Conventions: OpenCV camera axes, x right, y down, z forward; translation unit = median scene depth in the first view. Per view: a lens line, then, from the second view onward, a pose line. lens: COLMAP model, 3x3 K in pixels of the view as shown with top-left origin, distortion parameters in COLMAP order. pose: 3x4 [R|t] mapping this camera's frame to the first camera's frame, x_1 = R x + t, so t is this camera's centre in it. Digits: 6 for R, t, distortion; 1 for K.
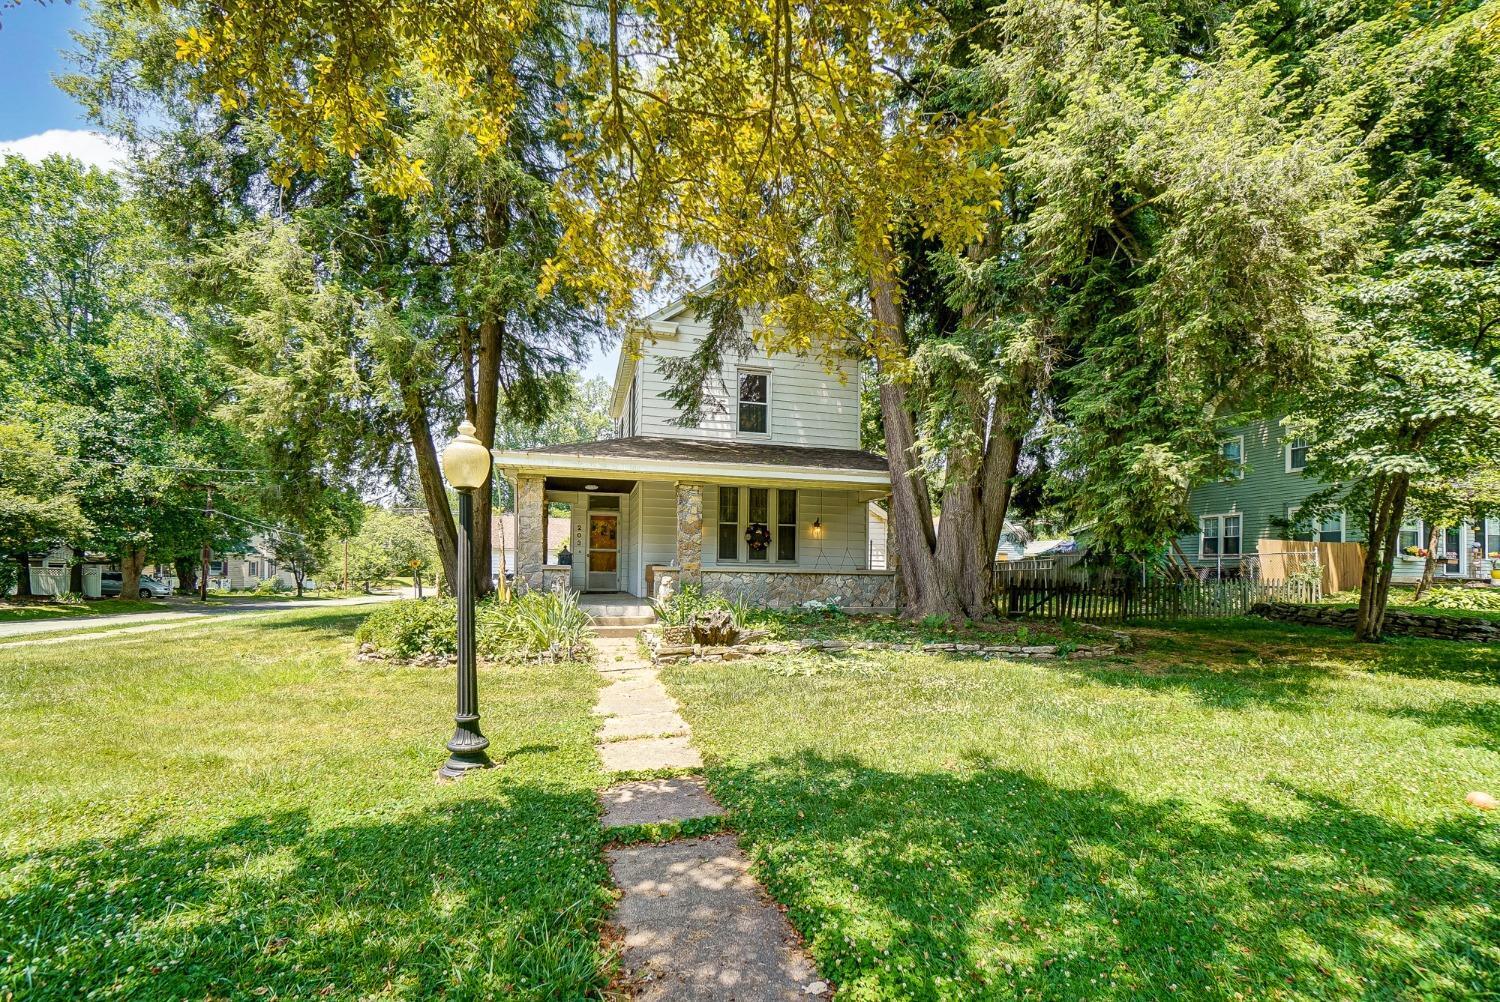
lens RADIAL K [[697.0, 0, 756.2], [0, 697.0, 556.6], [0, 0, 1]] dist [-0.035857, 0.000115]
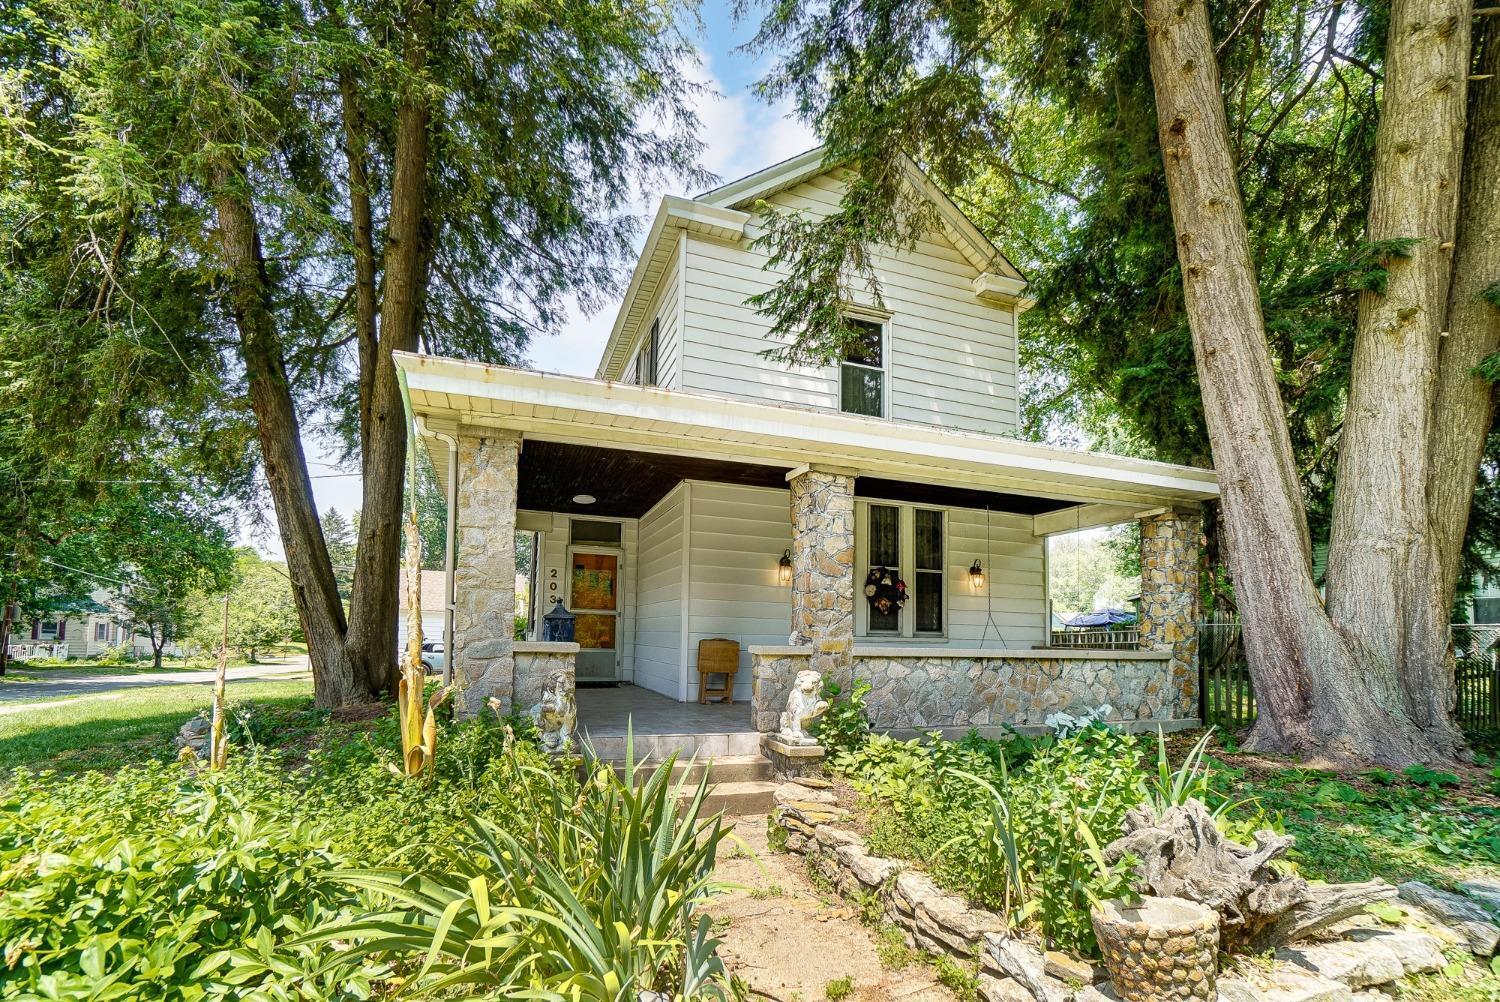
lens RADIAL K [[698.3, 0, 768.0], [0, 698.3, 606.6], [0, 0, 1]] dist [-0.040770, 0.000026]
pose [[0.993575, 0.012031, 0.112537, -0.154010], [-0.009331, 0.999657, -0.024483, 0.000042], [-0.112793, 0.023276, 0.993346, 0.433379]]
